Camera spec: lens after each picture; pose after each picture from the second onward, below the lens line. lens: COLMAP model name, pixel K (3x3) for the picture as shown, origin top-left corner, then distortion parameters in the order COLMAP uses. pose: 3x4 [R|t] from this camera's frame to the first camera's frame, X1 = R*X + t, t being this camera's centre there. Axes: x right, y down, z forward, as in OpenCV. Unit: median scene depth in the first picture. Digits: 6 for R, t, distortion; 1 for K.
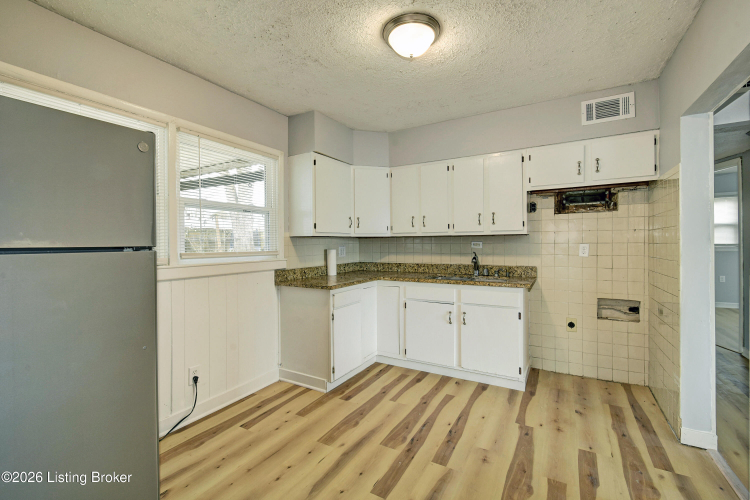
lens RADIAL K [[331.7, 0, 374.2], [0, 331.7, 246.2], [0, 0, 1]] dist [0.003587, -0.001730]
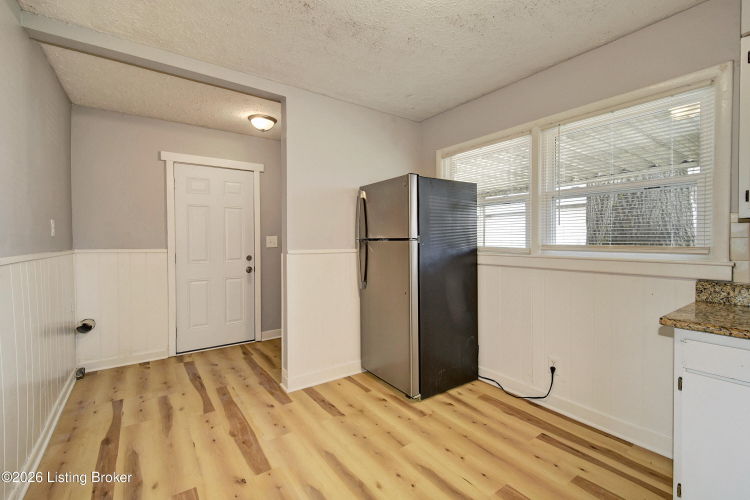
lens RADIAL K [[331.7, 0, 375.3], [0, 331.7, 245.0], [0, 0, 1]] dist [0.003587, -0.001730]
pose [[-0.415844, 0.030031, -0.908940, 0.620814], [0.005154, 0.999516, 0.030666, -0.013906], [0.909421, 0.008067, -0.415798, 0.964495]]
